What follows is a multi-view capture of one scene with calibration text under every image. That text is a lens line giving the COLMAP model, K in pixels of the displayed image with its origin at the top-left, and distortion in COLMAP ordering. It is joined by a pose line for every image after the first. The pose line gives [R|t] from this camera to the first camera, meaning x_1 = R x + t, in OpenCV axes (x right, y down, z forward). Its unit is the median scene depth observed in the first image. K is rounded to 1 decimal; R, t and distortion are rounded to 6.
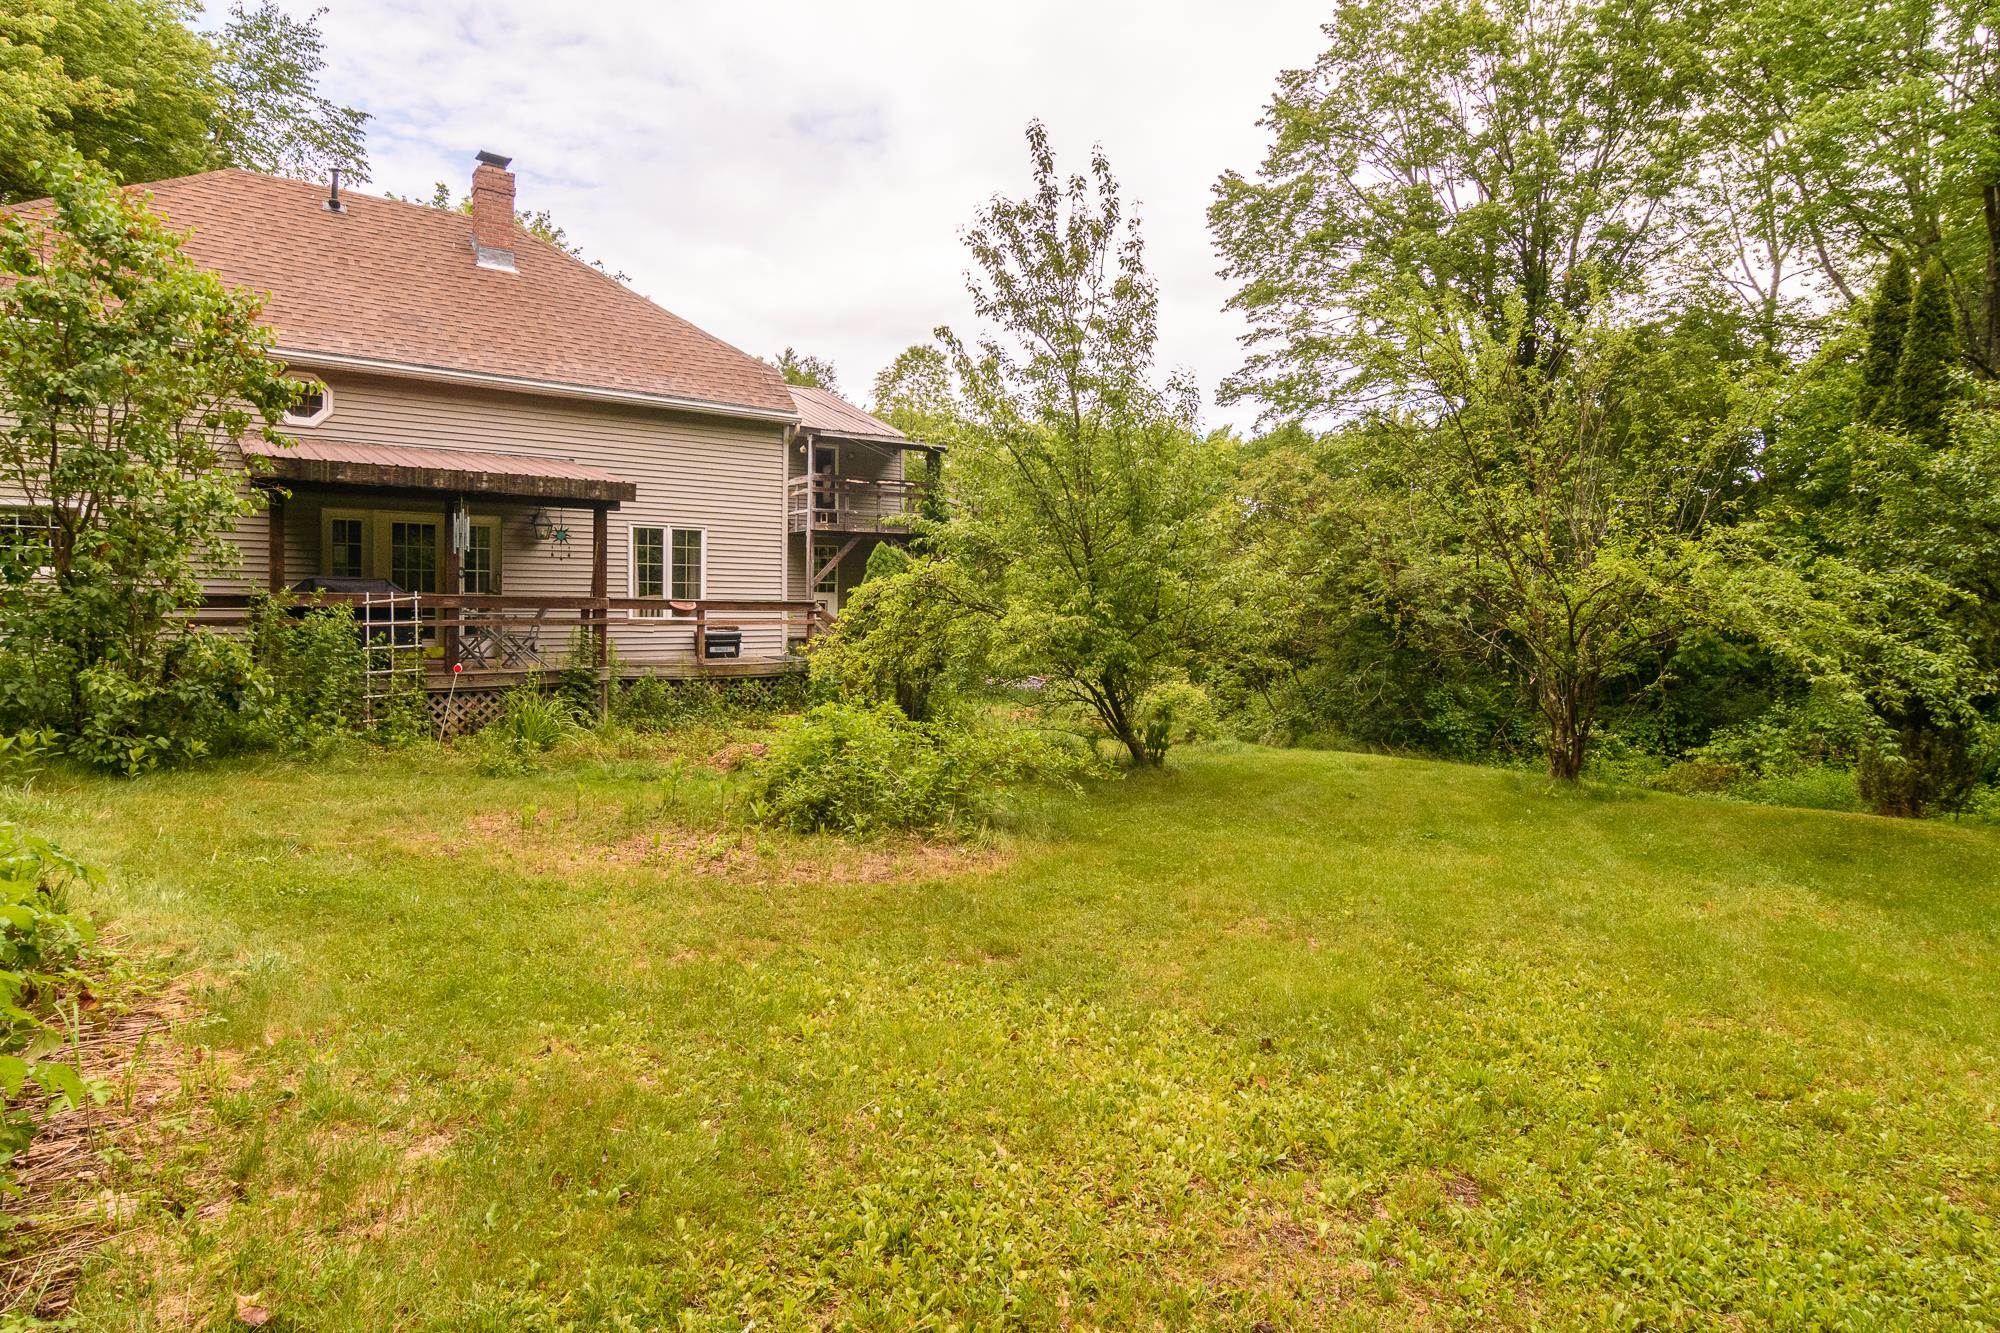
lens RADIAL K [[1073.8, 0, 991.9], [0, 1073.8, 630.9], [0, 0, 1]] dist [0.001764, 0.000441]
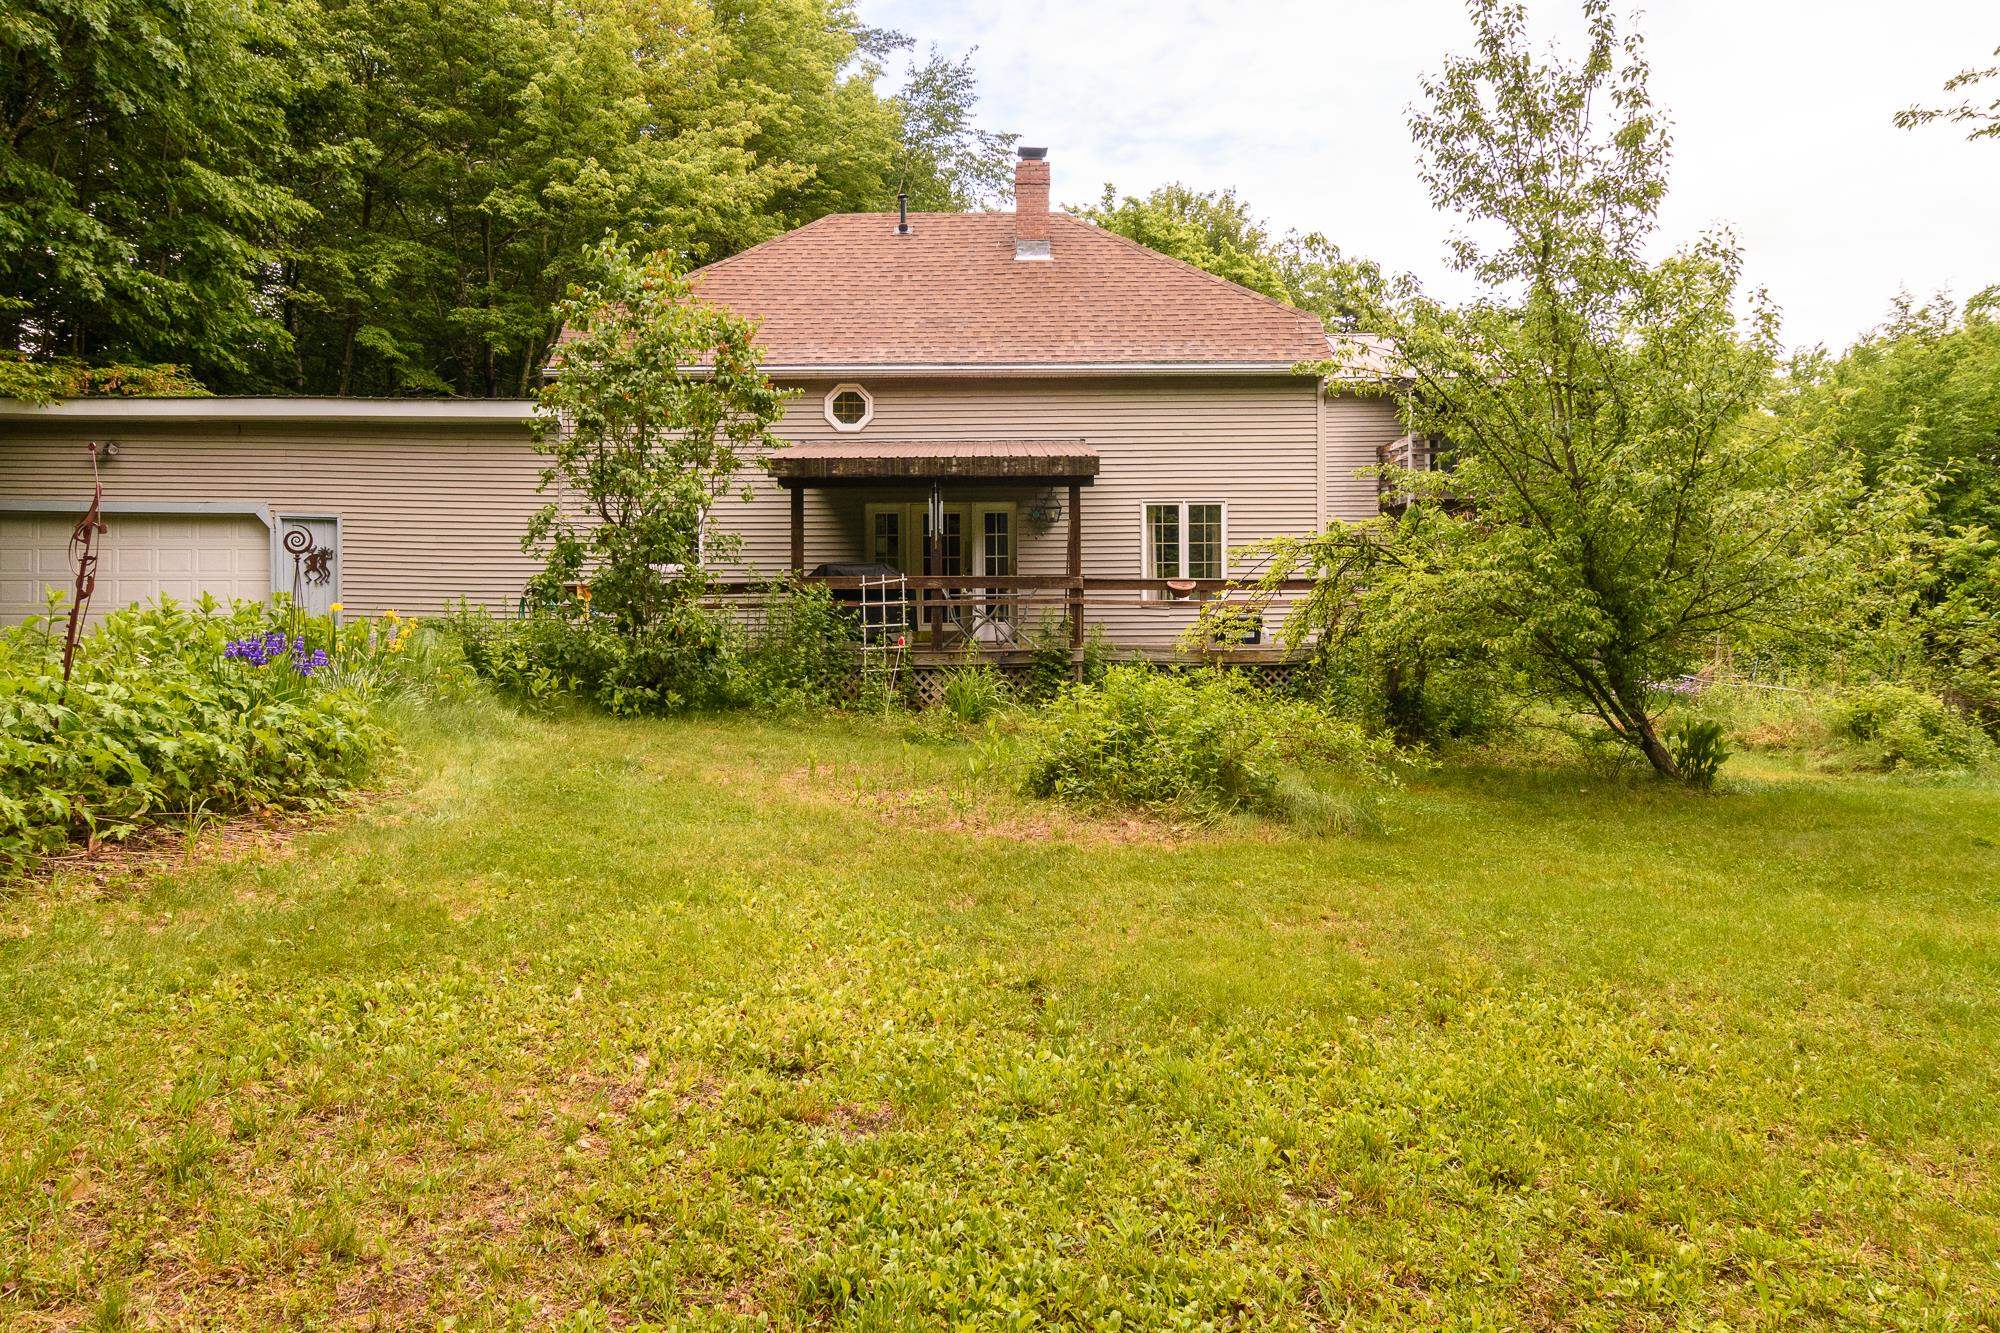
lens RADIAL K [[1238.2, 0, 998.8], [0, 1238.2, 621.4], [0, 0, 1]] dist [-0.003299, 0.003151]
pose [[0.809384, -0.010857, -0.587180, 0.196733], [0.001379, 0.999861, -0.016586, 0.023300], [0.587279, 0.012615, 0.809287, 0.043237]]
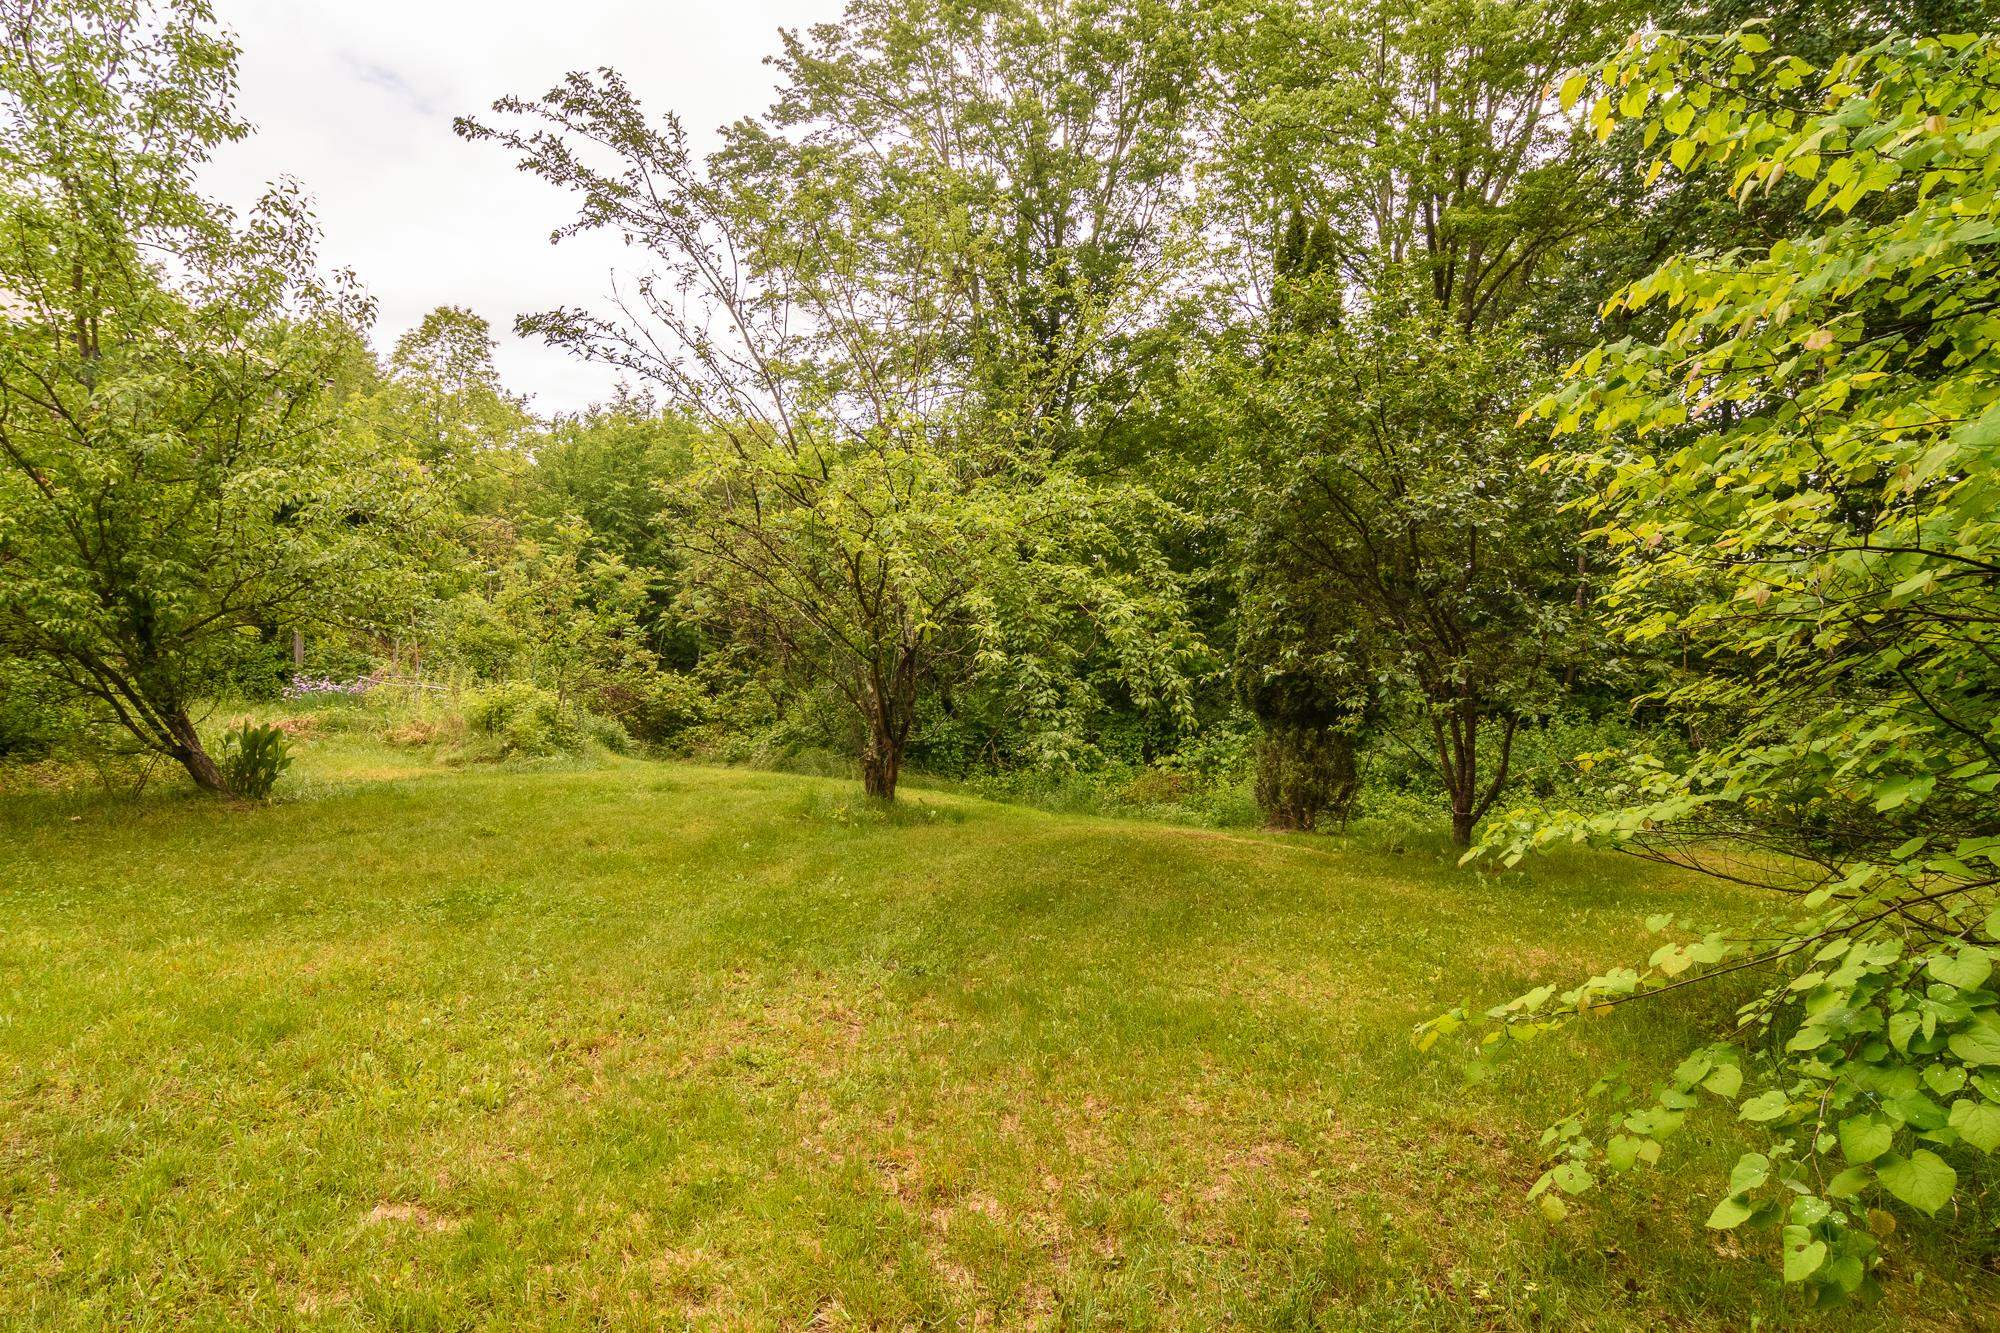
lens RADIAL K [[1073.8, 0, 991.9], [0, 1073.8, 630.9], [0, 0, 1]] dist [0.001764, 0.000441]
pose [[0.950068, 0.017239, 0.311568, 0.292069], [-0.010562, 0.999677, -0.023104, 0.029672], [-0.311866, 0.018659, 0.949943, 0.203593]]
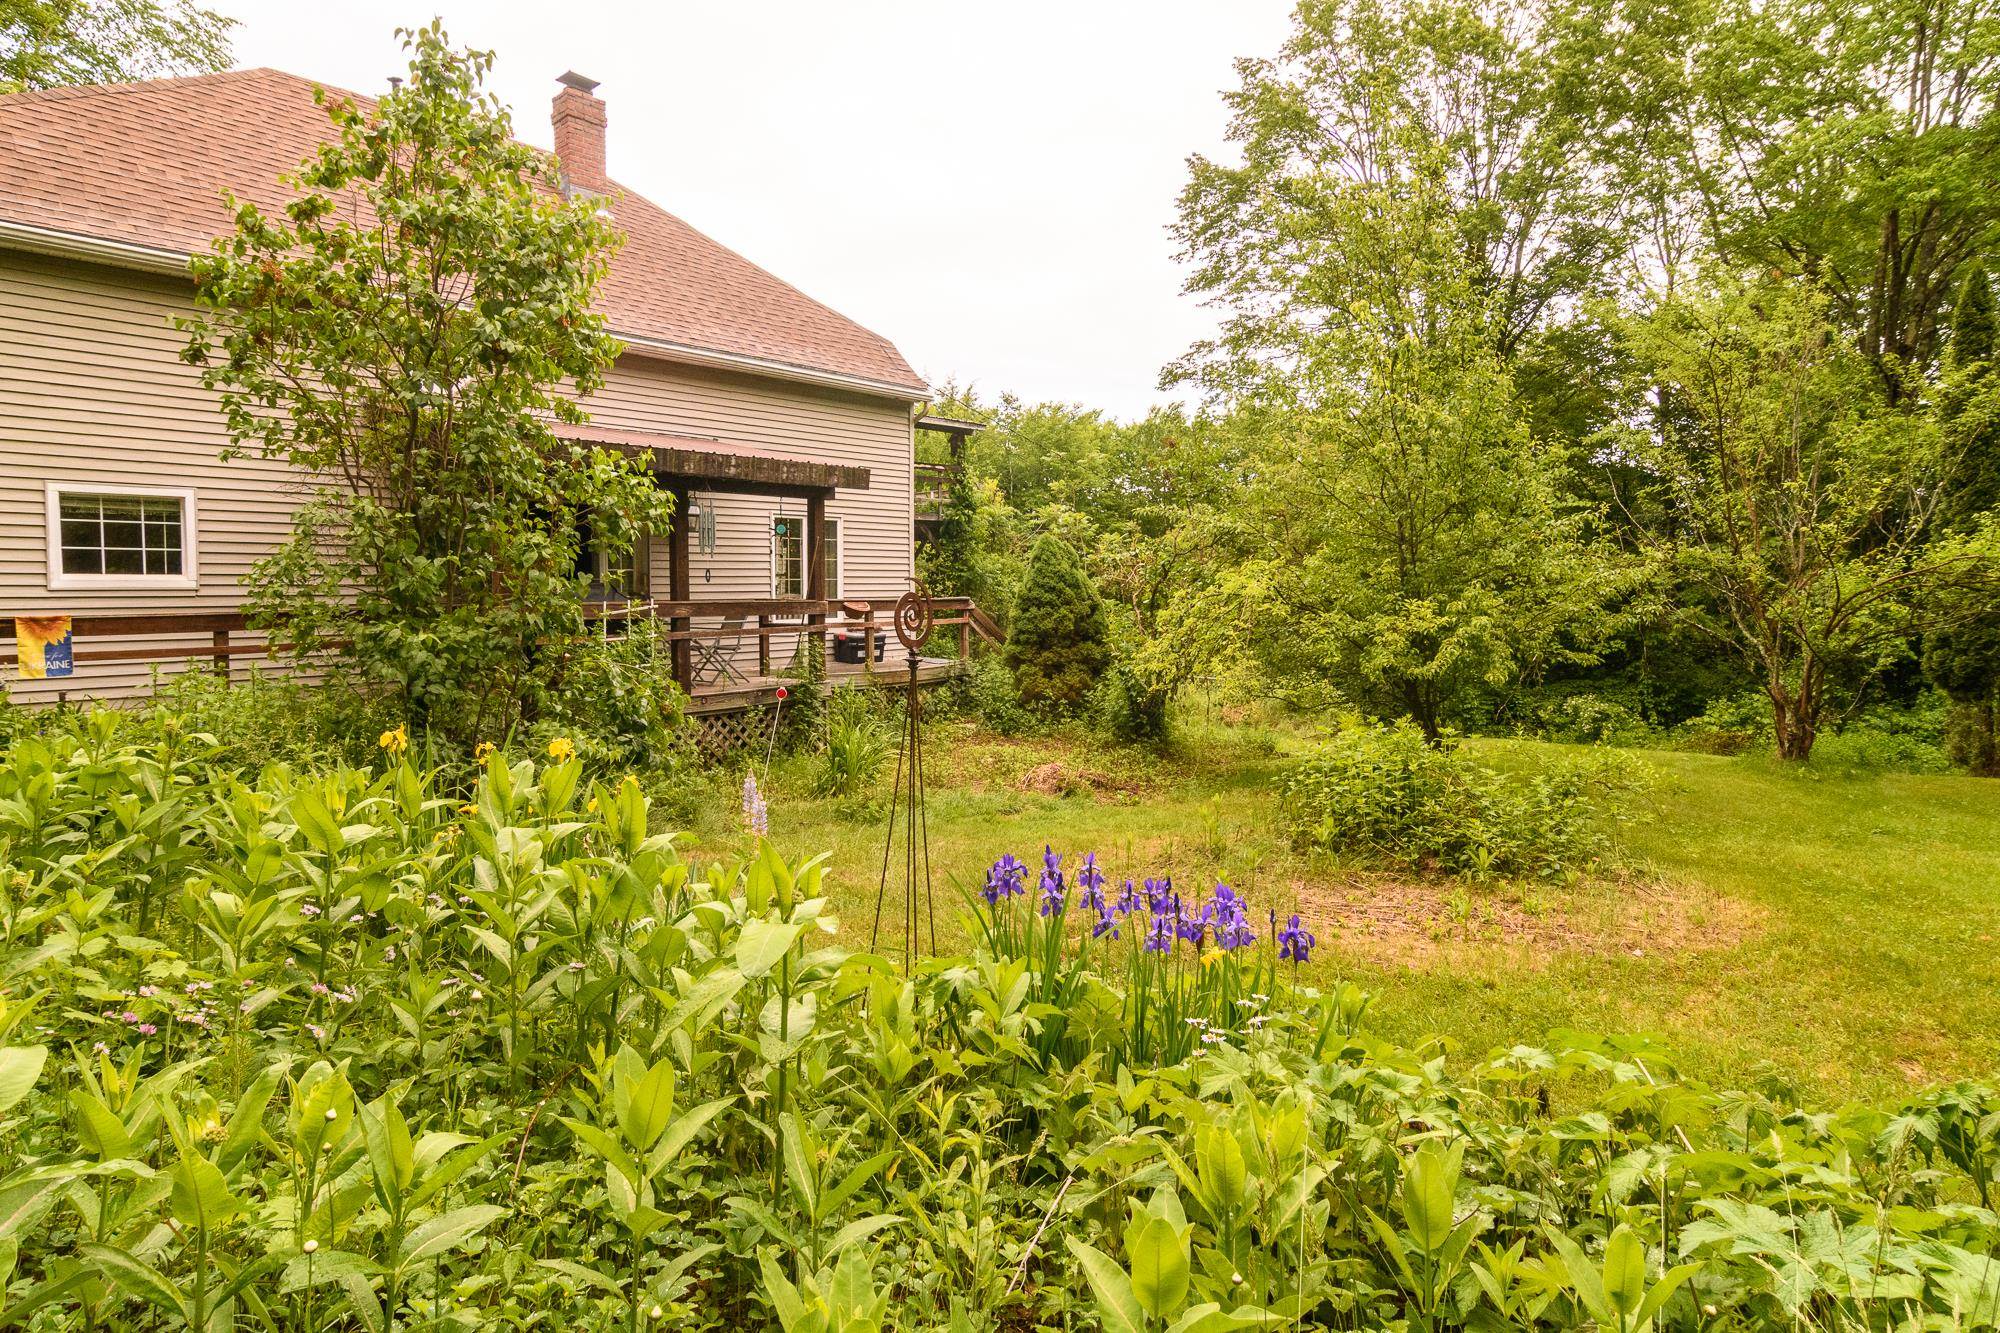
lens RADIAL K [[1073.8, 0, 991.9], [0, 1073.8, 630.9], [0, 0, 1]] dist [0.001764, 0.000441]
pose [[0.980504, -0.023148, 0.195132, -0.327878], [0.019771, 0.999619, 0.019236, -0.016995], [-0.195503, -0.015003, 0.980588, 0.102724]]
